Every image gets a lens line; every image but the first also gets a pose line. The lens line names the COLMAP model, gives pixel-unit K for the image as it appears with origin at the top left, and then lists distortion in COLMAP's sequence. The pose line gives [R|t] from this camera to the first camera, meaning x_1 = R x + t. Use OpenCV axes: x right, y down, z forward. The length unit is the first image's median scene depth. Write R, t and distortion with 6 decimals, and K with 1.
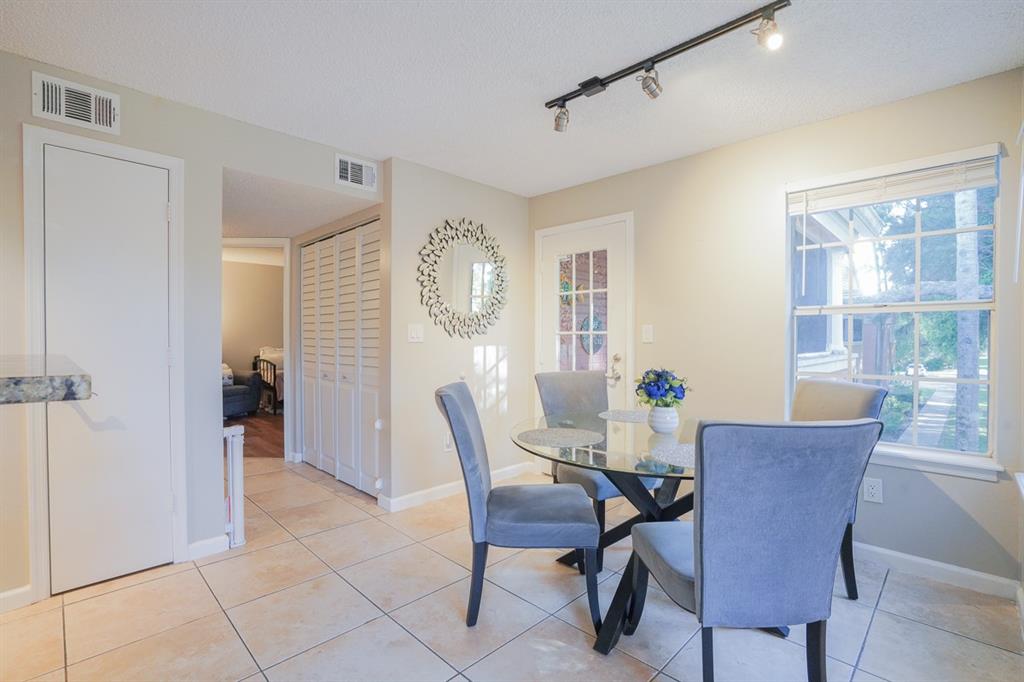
lens RADIAL K [[476.2, 0, 520.9], [0, 476.2, 341.8], [0, 0, 1]] dist [-0.022753, 0.002983]
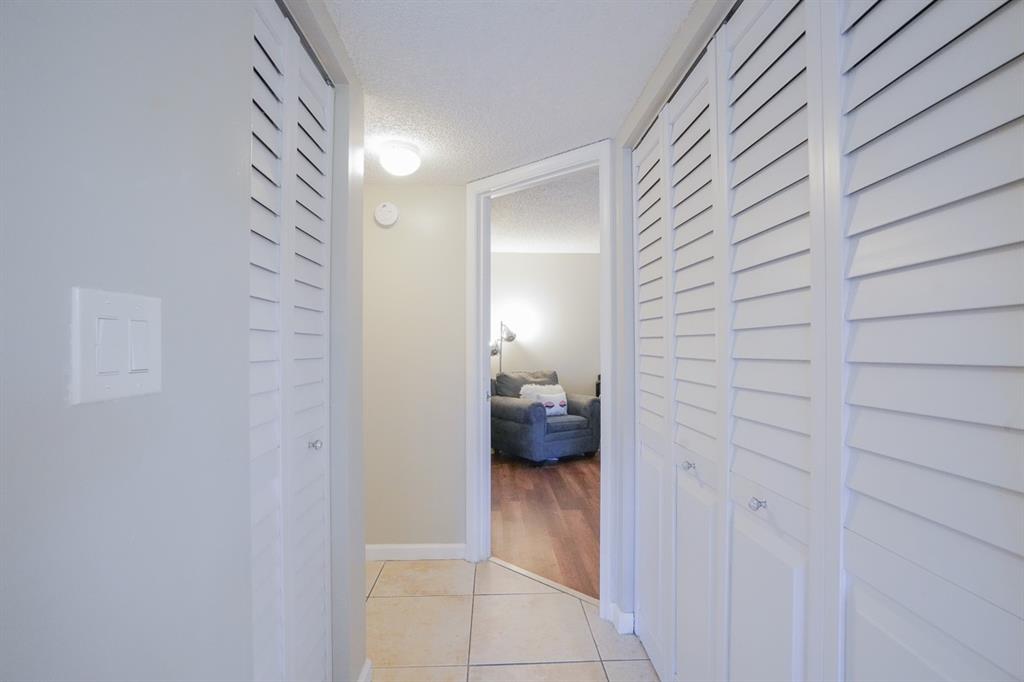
lens RADIAL K [[476.2, 0, 511.9], [0, 476.2, 341.5], [0, 0, 1]] dist [-0.022753, 0.002983]
pose [[0.722504, -0.012008, -0.691262, -0.163657], [-0.001998, 0.999809, -0.019457, -0.006575], [0.691363, 0.015439, 0.722342, 0.414039]]
